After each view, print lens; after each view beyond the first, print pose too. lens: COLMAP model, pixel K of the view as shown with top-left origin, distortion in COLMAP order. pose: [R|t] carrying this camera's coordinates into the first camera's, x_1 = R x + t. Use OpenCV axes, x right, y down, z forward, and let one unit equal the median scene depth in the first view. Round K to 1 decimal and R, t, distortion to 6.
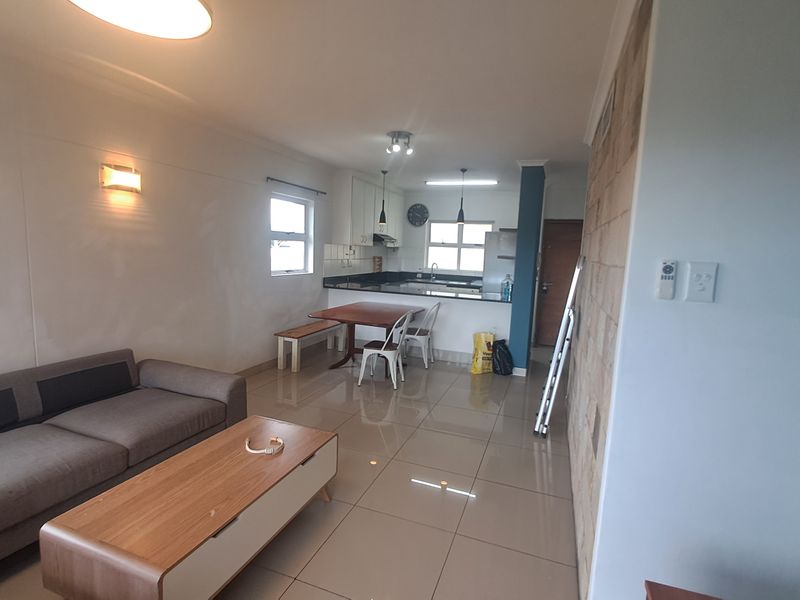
lens RADIAL K [[414.6, 0, 396.4], [0, 414.6, 299.8], [0, 0, 1]] dist [-0.010171, 0.001042]
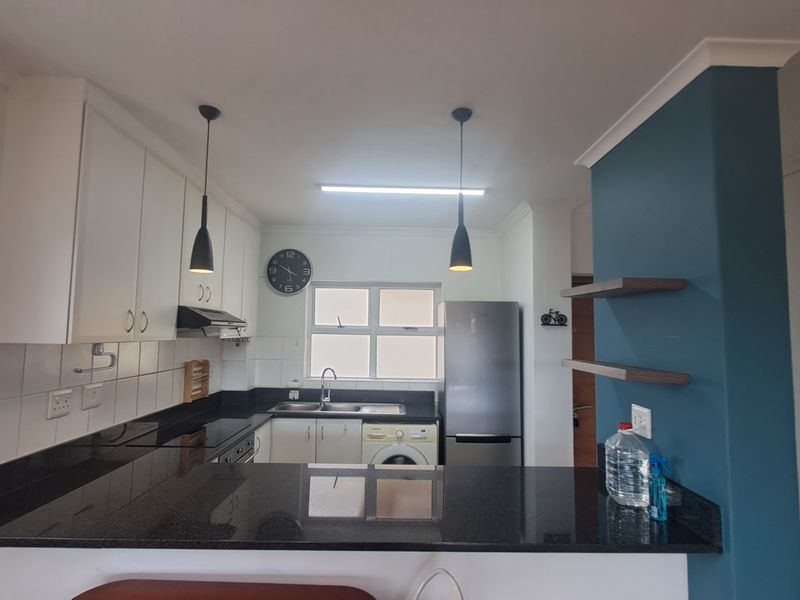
lens RADIAL K [[414.6, 0, 400.1], [0, 414.6, 307.4], [0, 0, 1]] dist [-0.010171, 0.001042]
pose [[0.930097, -0.004052, 0.367291, -0.006920], [0.068595, 0.984264, -0.162845, -0.073404], [-0.360852, 0.176656, 0.915739, 0.511739]]
